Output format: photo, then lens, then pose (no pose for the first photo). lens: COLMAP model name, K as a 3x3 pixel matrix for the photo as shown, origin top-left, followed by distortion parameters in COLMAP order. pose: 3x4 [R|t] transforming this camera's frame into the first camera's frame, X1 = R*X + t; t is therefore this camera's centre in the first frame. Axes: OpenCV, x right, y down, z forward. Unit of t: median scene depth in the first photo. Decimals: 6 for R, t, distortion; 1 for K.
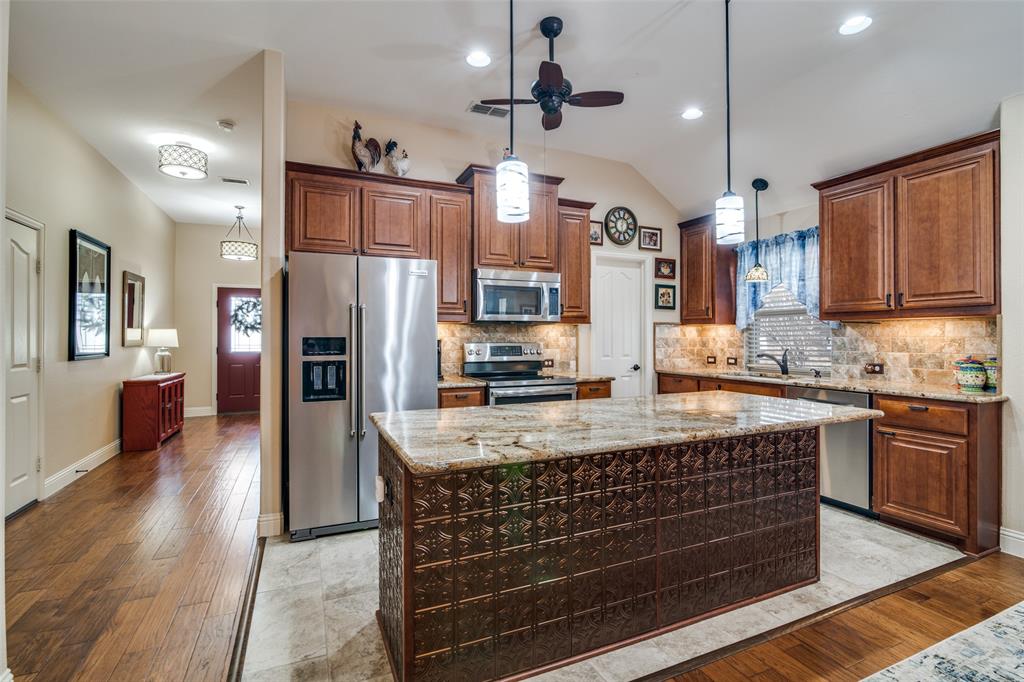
lens RADIAL K [[482.3, 0, 520.2], [0, 482.3, 329.8], [0, 0, 1]] dist [-0.013273, -0.000882]
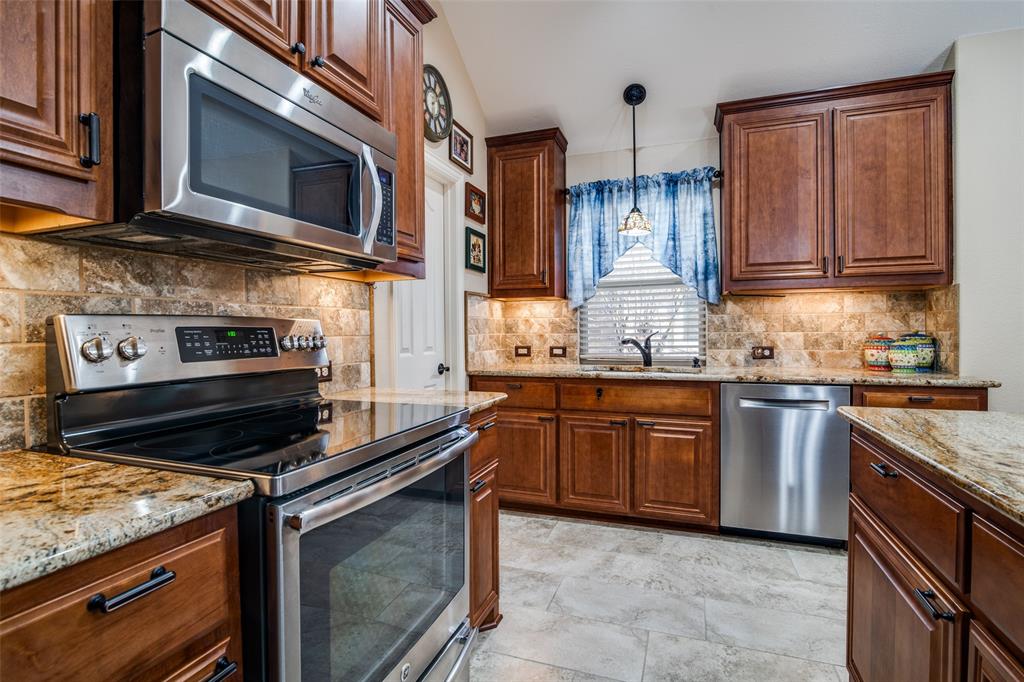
lens RADIAL K [[482.3, 0, 516.5], [0, 482.3, 335.1], [0, 0, 1]] dist [-0.013273, -0.000882]
pose [[0.697778, -0.011837, 0.716216, -0.128590], [-0.003256, 0.999801, 0.019696, 0.033615], [-0.716307, -0.016075, 0.697601, 0.678060]]
